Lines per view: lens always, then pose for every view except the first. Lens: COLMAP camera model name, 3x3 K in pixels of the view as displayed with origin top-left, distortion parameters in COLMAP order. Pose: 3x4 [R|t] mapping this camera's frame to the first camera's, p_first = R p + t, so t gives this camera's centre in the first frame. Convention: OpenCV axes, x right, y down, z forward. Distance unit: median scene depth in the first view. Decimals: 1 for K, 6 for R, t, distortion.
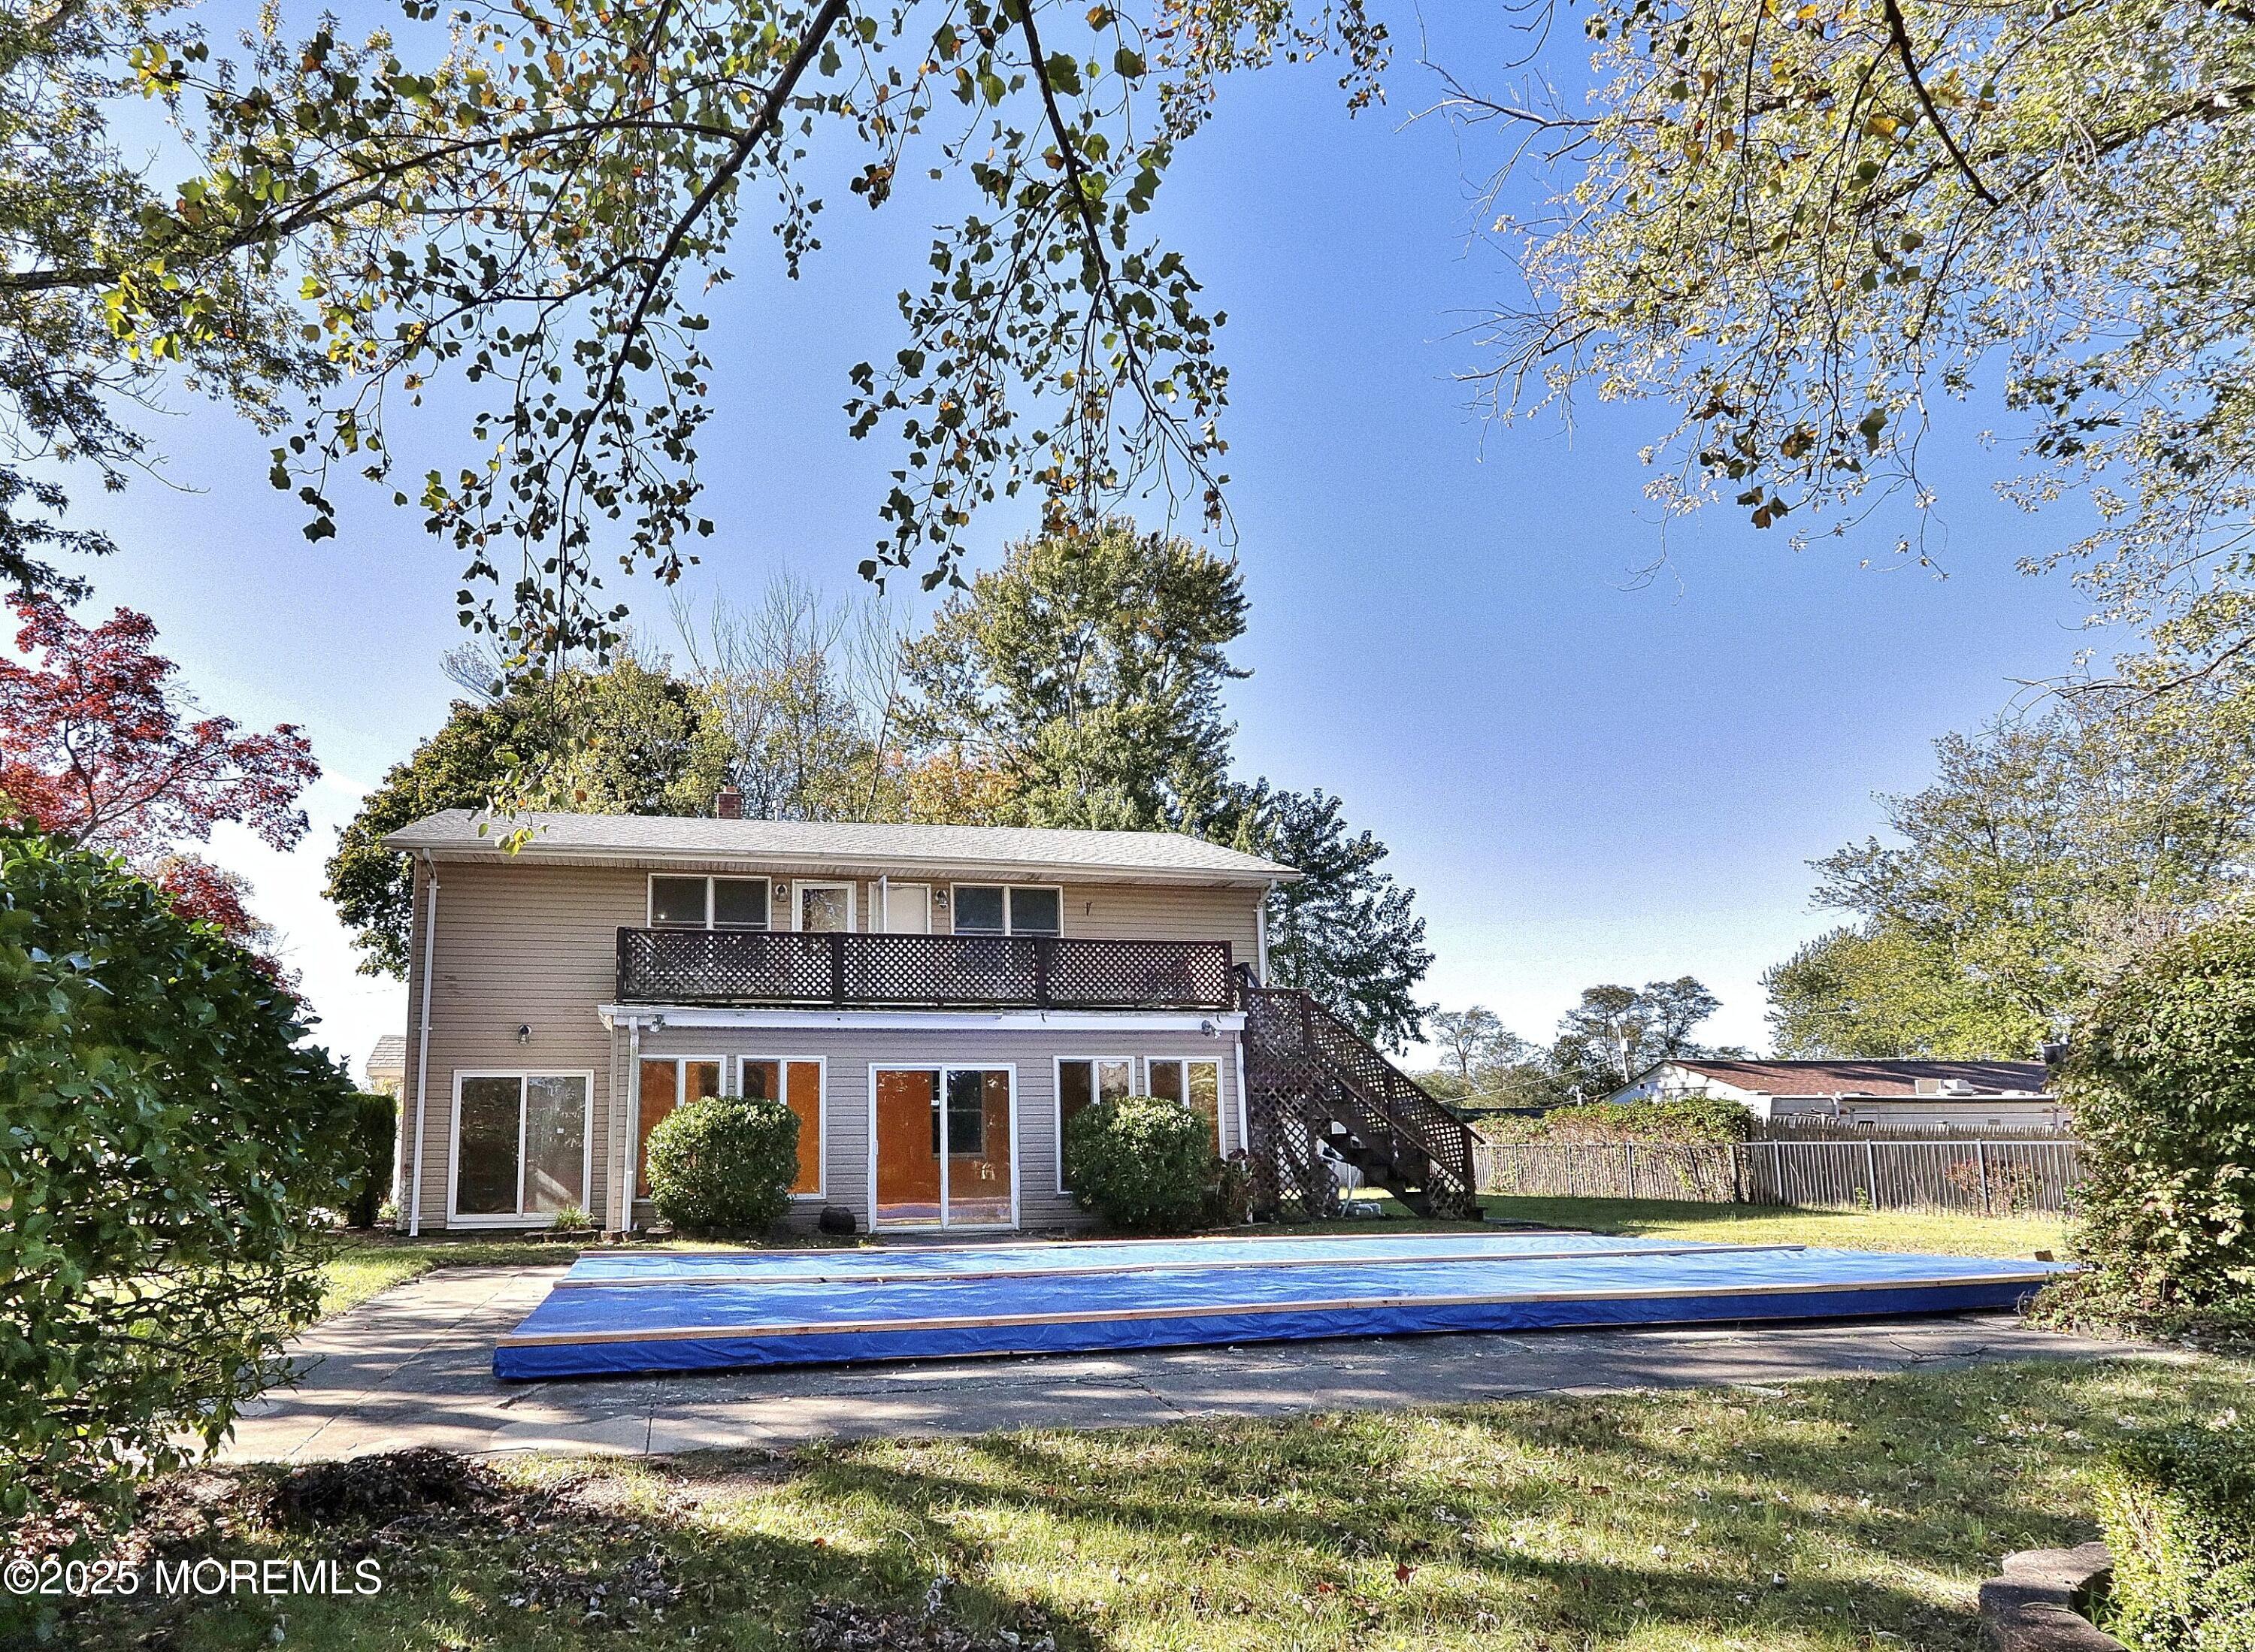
lens RADIAL K [[1170.3, 0, 1126.7], [0, 1170.3, 955.0], [0, 0, 1]] dist [-0.013796, 0.000886]
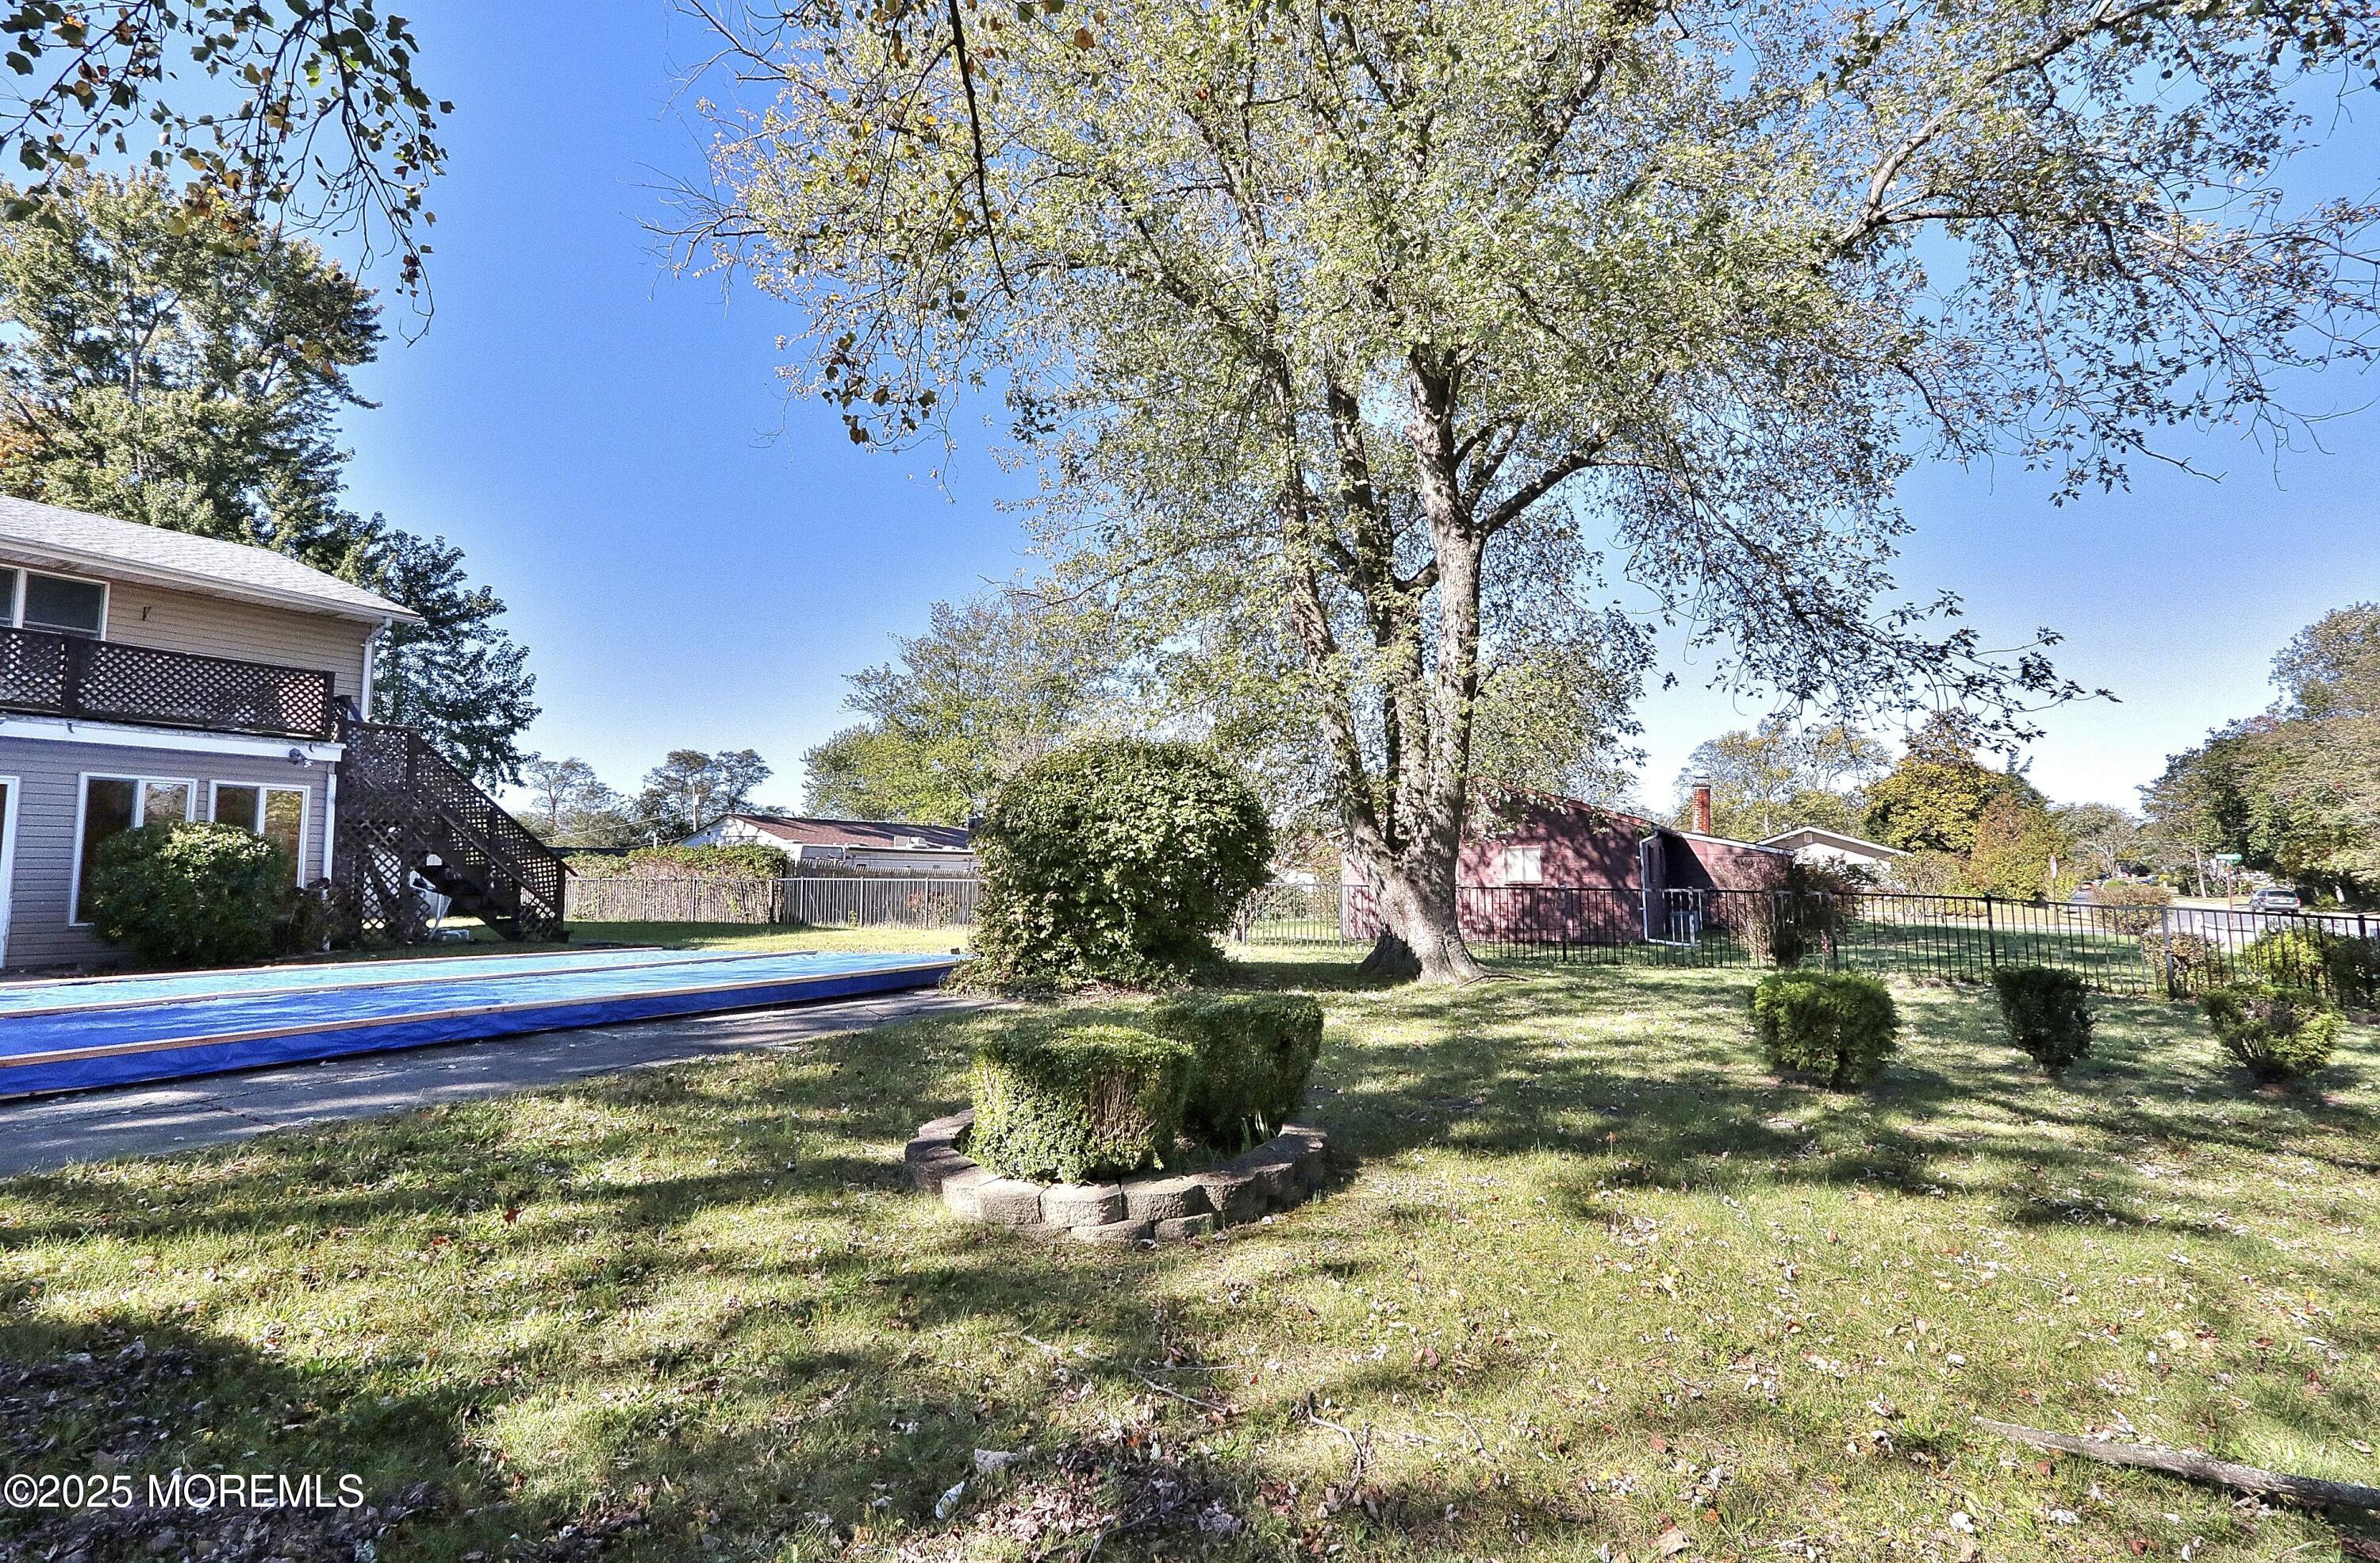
lens RADIAL K [[1119.0, 0, 1190.0], [0, 1119.0, 781.5], [0, 0, 1]] dist [-0.002010, 0.000391]
pose [[0.640899, 0.073892, 0.764061, -0.158505], [-0.118038, 0.993005, 0.002978, -0.008042], [-0.758496, -0.092096, 0.645137, -0.173252]]
